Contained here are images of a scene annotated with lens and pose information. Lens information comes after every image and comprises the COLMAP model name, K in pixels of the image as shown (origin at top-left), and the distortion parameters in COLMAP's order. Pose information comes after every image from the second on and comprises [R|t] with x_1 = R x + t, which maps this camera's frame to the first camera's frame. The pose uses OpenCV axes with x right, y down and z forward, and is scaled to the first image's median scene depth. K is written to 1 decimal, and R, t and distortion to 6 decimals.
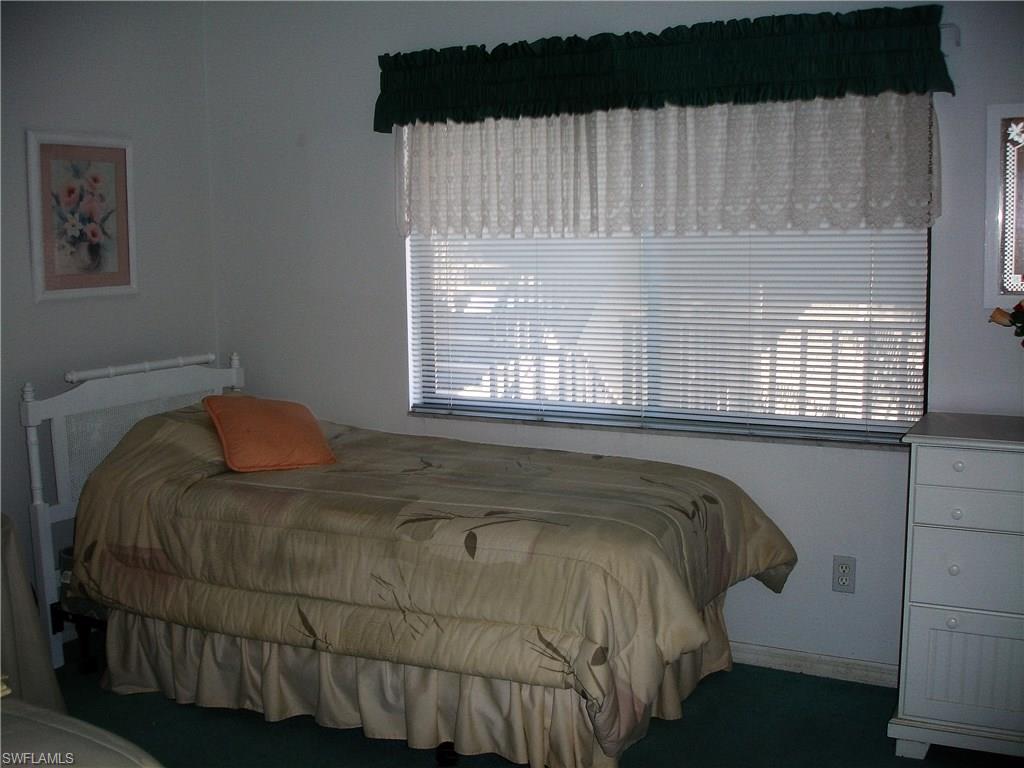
lens RADIAL K [[1137.7, 0, 512.0], [0, 1137.7, 384.7], [0, 0, 1]] dist [-0.111467, 0.000000]
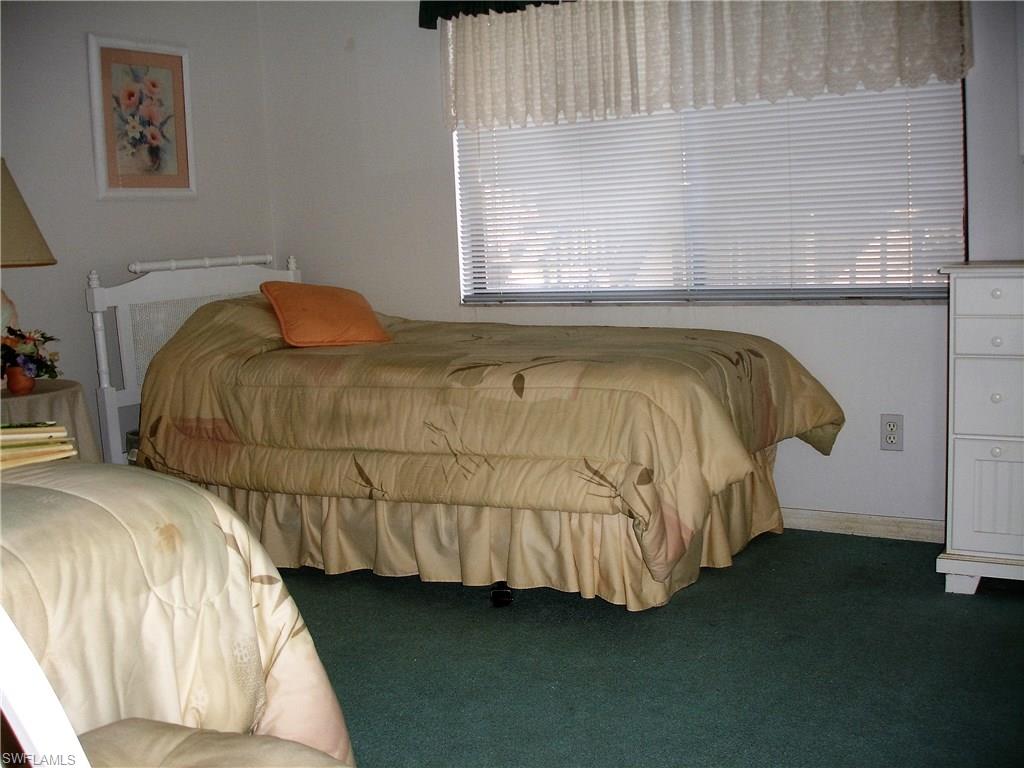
lens RADIAL K [[1137.7, 0, 511.0], [0, 1137.7, 384.4], [0, 0, 1]] dist [-0.111467, 0.000000]
pose [[0.998061, -0.026380, -0.056385, 0.012391], [0.026725, 0.999628, 0.005386, 0.111651], [0.056222, -0.006883, 0.998395, -0.026323]]
